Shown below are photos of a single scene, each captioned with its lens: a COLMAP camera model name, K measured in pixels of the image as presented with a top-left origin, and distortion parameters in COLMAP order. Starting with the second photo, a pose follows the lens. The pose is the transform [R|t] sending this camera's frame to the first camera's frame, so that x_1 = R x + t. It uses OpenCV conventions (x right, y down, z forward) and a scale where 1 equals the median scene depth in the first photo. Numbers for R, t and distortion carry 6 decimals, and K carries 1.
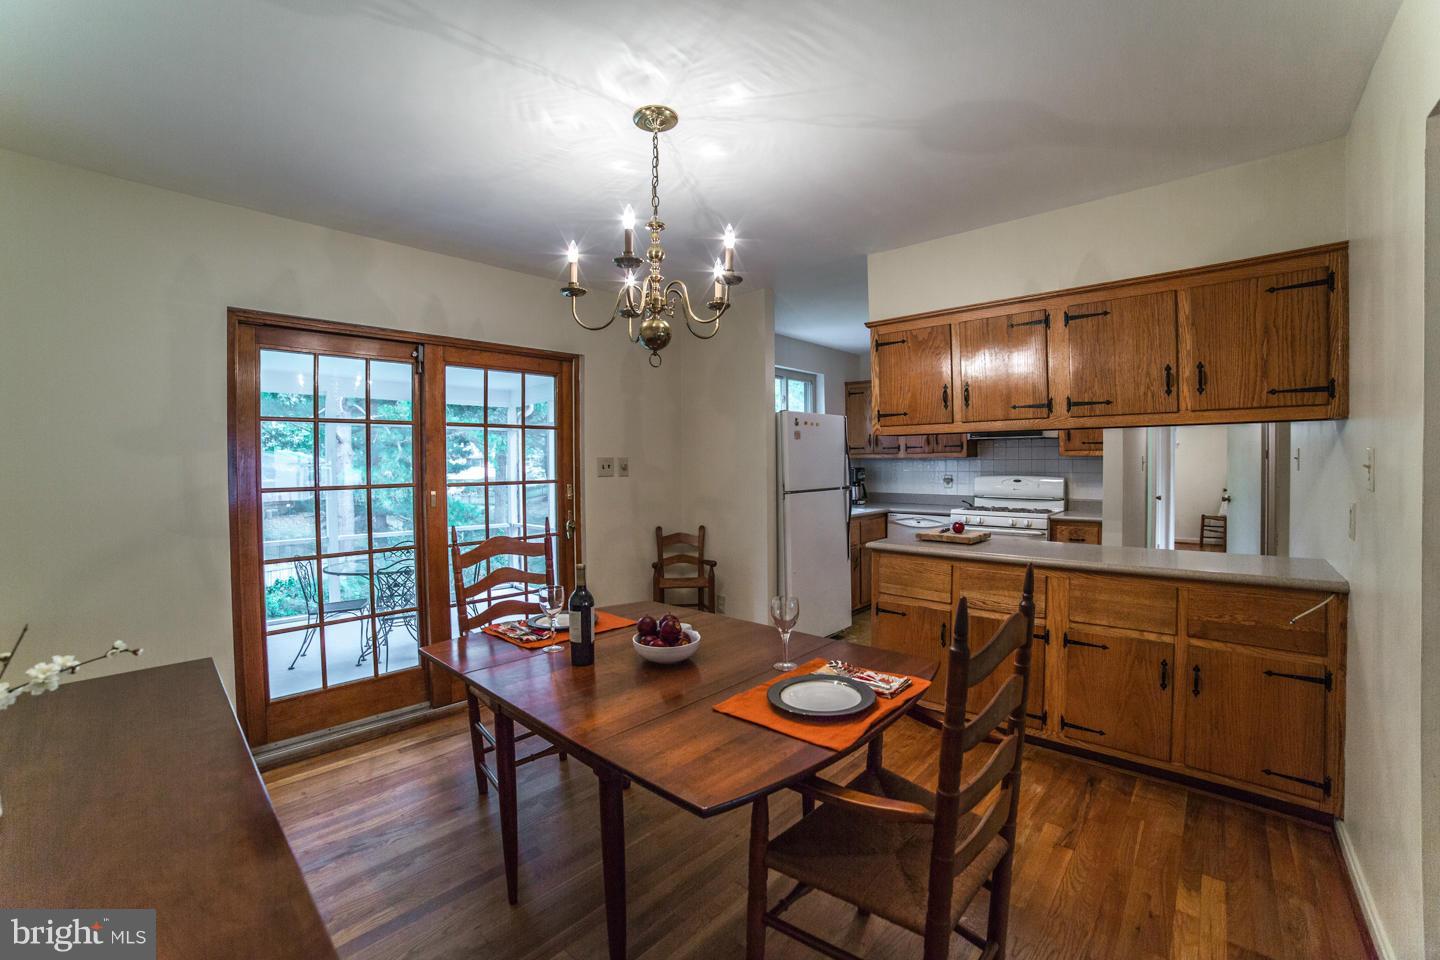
lens RADIAL K [[632.4, 0, 720.2], [0, 632.4, 472.5], [0, 0, 1]] dist [-0.034318, 0.000375]
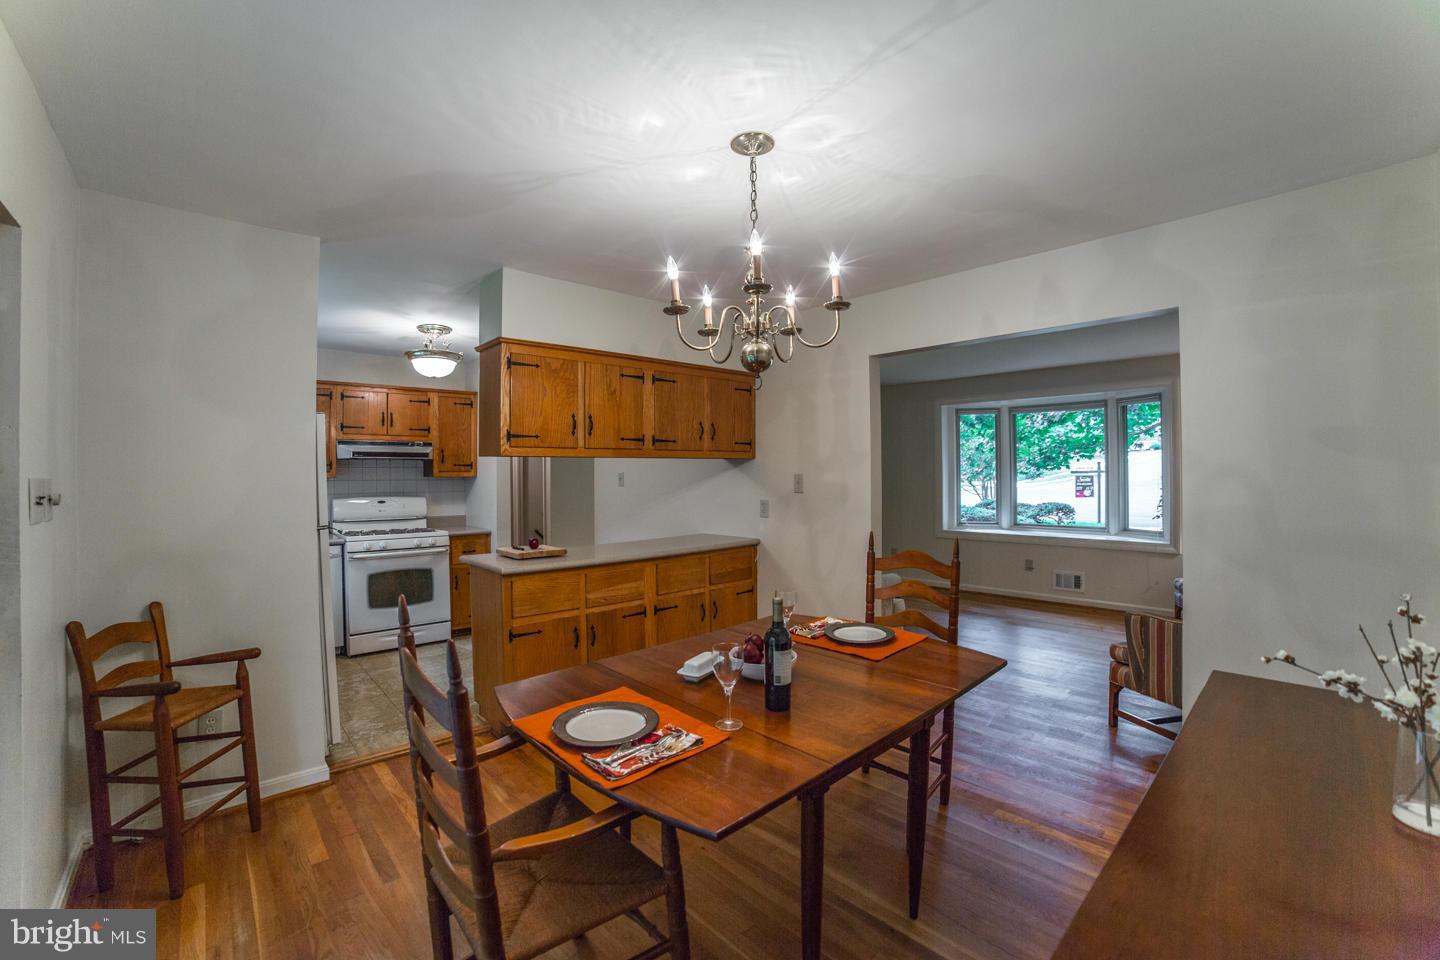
lens RADIAL K [[632.4, 0, 720.2], [0, 632.4, 472.5], [0, 0, 1]] dist [-0.034318, 0.000375]
pose [[0.086290, 0.007451, 0.996242, -0.568028], [0.024213, 0.999661, -0.009574, -0.013578], [-0.995976, 0.024948, 0.086081, 0.494509]]
